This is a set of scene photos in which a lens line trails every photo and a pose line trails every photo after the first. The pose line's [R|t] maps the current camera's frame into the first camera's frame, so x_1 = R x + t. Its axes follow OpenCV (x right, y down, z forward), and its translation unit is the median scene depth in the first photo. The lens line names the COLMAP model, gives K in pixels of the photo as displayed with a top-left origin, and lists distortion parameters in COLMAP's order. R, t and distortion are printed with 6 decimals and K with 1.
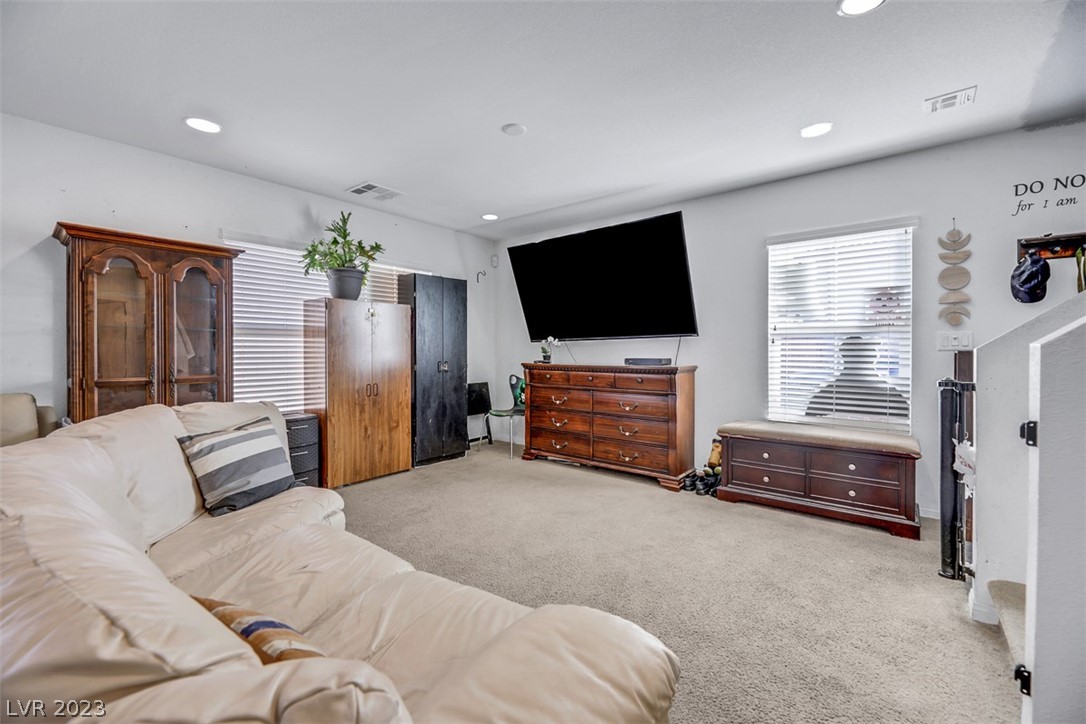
lens RADIAL K [[446.6, 0, 538.4], [0, 446.6, 351.5], [0, 0, 1]] dist [0.000030, 0.000007]
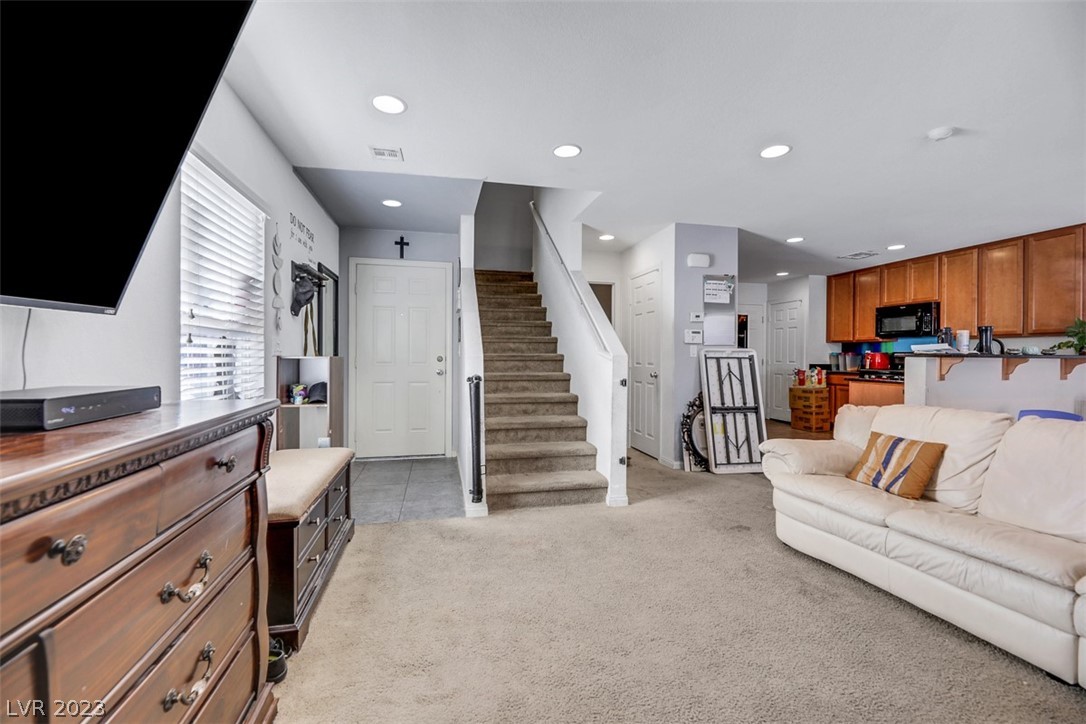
lens RADIAL K [[449.6, 0, 543.0], [0, 449.6, 362.0], [0, 0, 1]] dist [0.000960, 0.000189]
pose [[-0.791855, -0.011686, 0.610597, -0.117659], [-0.001383, 0.999849, 0.017342, -0.005985], [-0.610707, 0.012888, -0.791752, 1.144666]]
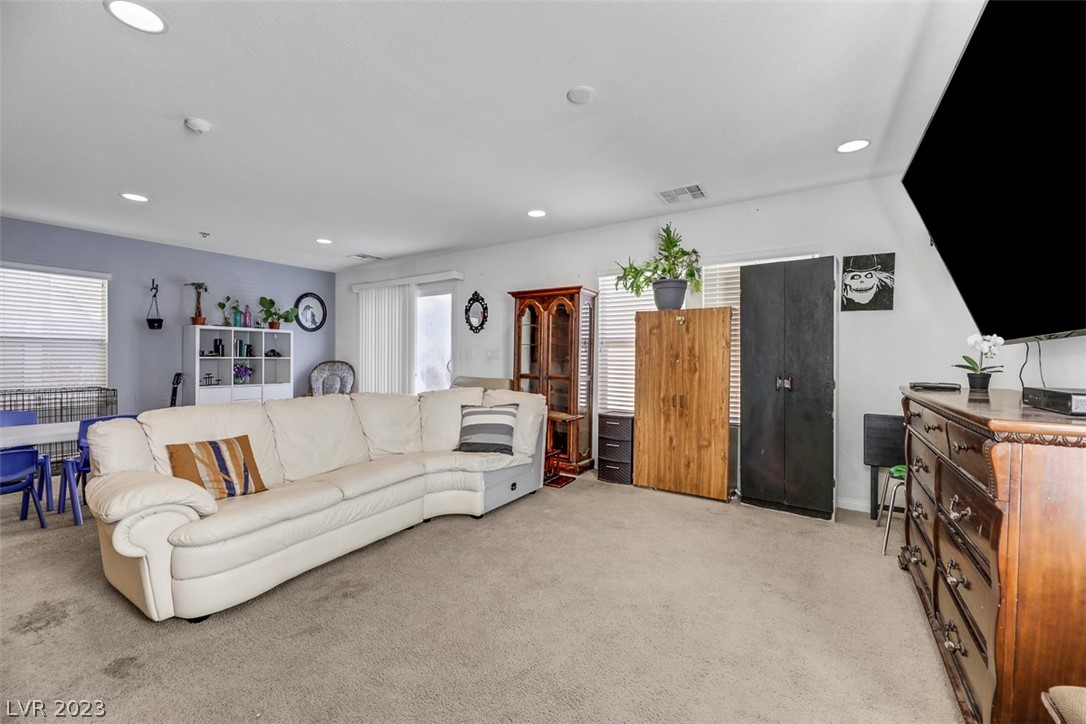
lens RADIAL K [[438.7, 0, 539.5], [0, 438.7, 362.6], [0, 0, 1]] dist [-0.001415, -0.000259]
pose [[0.090780, 0.013672, -0.995777, 0.572131], [-0.013383, 0.999832, 0.012508, -0.004525], [0.995781, 0.012191, 0.090947, 0.645714]]
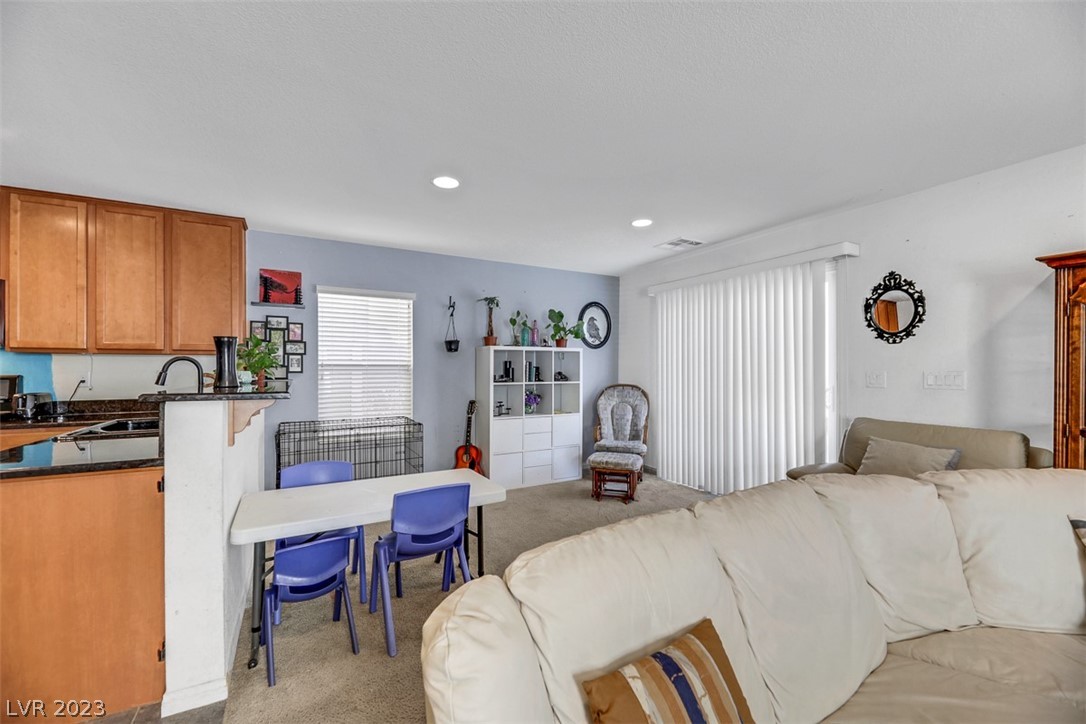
lens RADIAL K [[437.8, 0, 541.7], [0, 437.8, 367.5], [0, 0, 1]] dist [-0.008677, -0.000247]
pose [[-0.371441, 0.000043, -0.928457, 0.116192], [-0.002143, 0.999997, 0.000904, -0.035627], [0.928454, 0.002325, -0.371440, 0.237533]]
